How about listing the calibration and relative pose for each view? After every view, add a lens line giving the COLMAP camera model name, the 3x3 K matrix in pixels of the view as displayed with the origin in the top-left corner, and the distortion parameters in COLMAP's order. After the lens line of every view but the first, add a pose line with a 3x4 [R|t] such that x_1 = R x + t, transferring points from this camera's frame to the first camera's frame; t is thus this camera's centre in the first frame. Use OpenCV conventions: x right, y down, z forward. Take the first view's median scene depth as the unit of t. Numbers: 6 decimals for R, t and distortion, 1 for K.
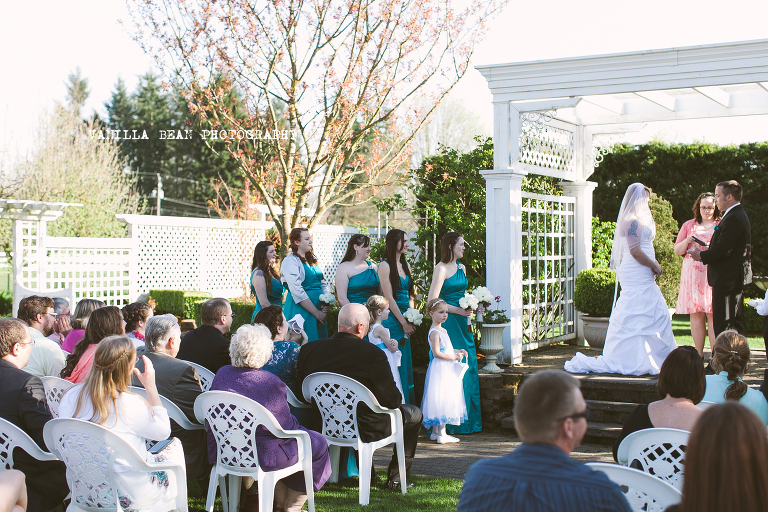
lens RADIAL K [[1090.3, 0, 384.0], [0, 1090.3, 256.0], [0, 0, 1]] dist [0.016697, -0.038415]
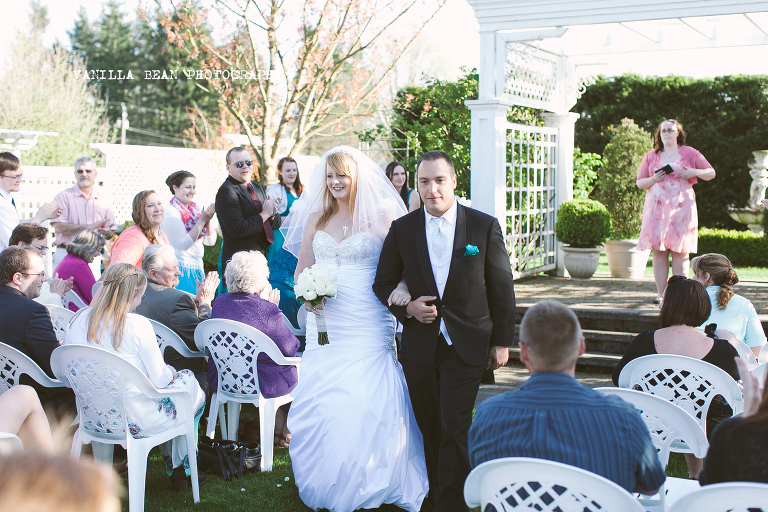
lens RADIAL K [[1090.3, 0, 384.0], [0, 1090.3, 256.0], [0, 0, 1]] dist [0.016697, -0.038415]
pose [[0.999501, 0.001602, 0.031556, -0.015158], [-0.003563, 0.998058, 0.062193, 0.001324], [-0.031395, -0.062274, 0.997565, -0.001584]]
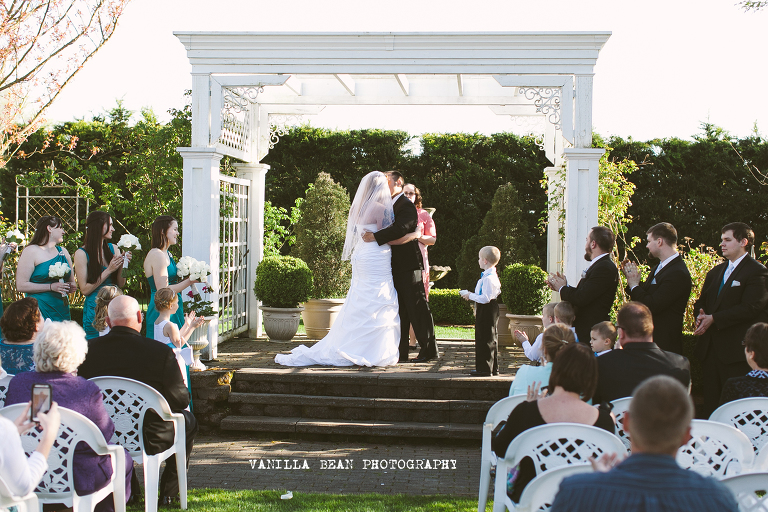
lens RADIAL K [[1167.8, 0, 384.0], [0, 1167.8, 256.0], [0, 0, 1]] dist [0.013925, -0.025653]
pose [[0.914225, 0.010811, 0.405063, -0.125496], [-0.016858, 0.999793, 0.011366, -0.001841], [-0.404856, -0.017220, 0.914218, 0.035069]]
